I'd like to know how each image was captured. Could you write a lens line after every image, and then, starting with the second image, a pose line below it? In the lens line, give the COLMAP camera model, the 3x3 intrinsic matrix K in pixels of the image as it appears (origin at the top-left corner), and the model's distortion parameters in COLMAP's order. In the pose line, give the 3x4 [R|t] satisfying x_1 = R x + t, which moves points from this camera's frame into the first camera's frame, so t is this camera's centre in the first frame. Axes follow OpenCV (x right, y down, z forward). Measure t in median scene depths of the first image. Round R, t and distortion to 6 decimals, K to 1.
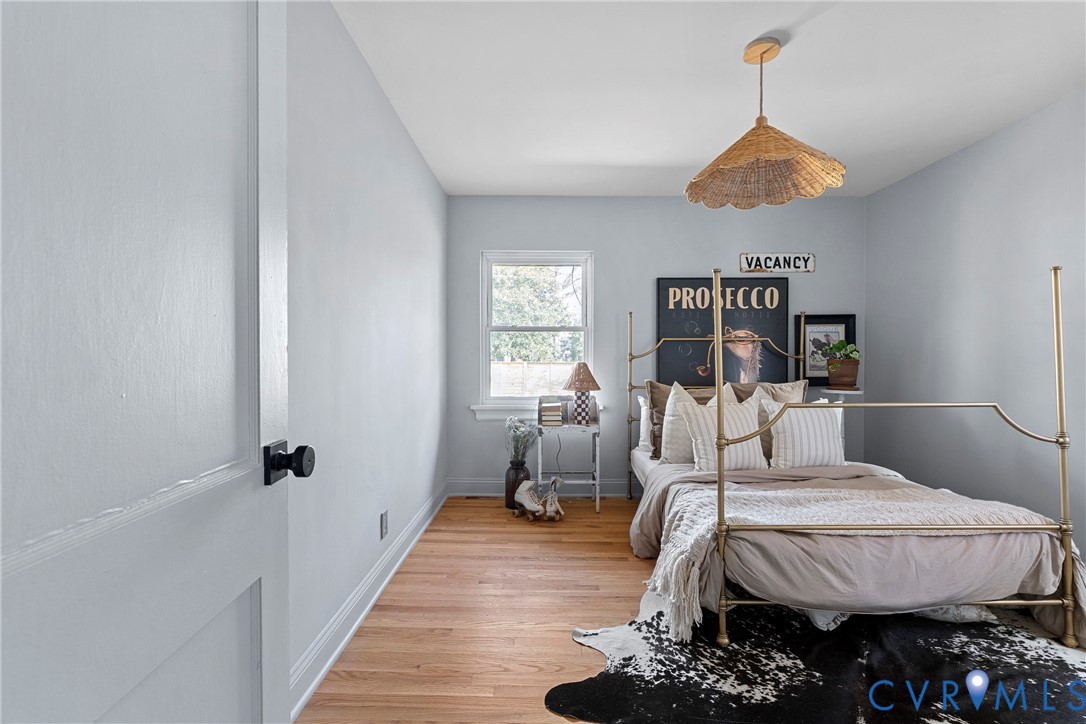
lens RADIAL K [[490.0, 0, 540.1], [0, 490.0, 362.3], [0, 0, 1]] dist [-0.007014, 0.002565]
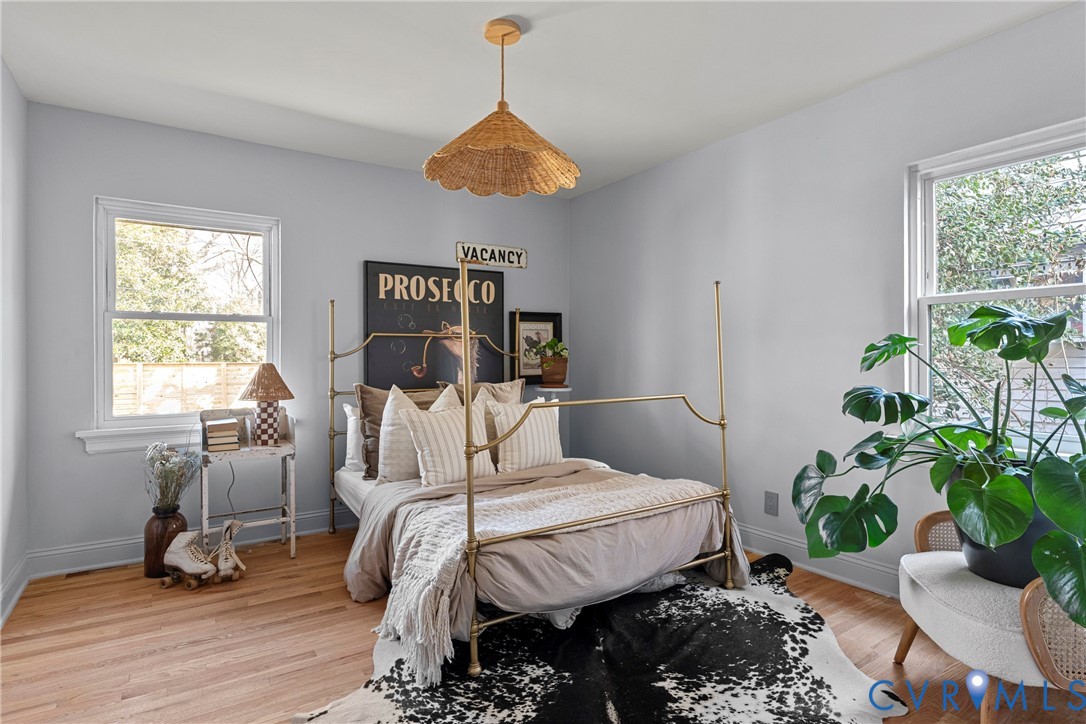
lens RADIAL K [[579.6, 0, 542.6], [0, 579.6, 354.7], [0, 0, 1]] dist [-0.003718, 0.003368]
pose [[0.829430, -0.003187, 0.558602, -0.100181], [0.009439, 0.999921, -0.008311, -0.002603], [-0.558531, 0.012166, 0.829394, 0.030838]]
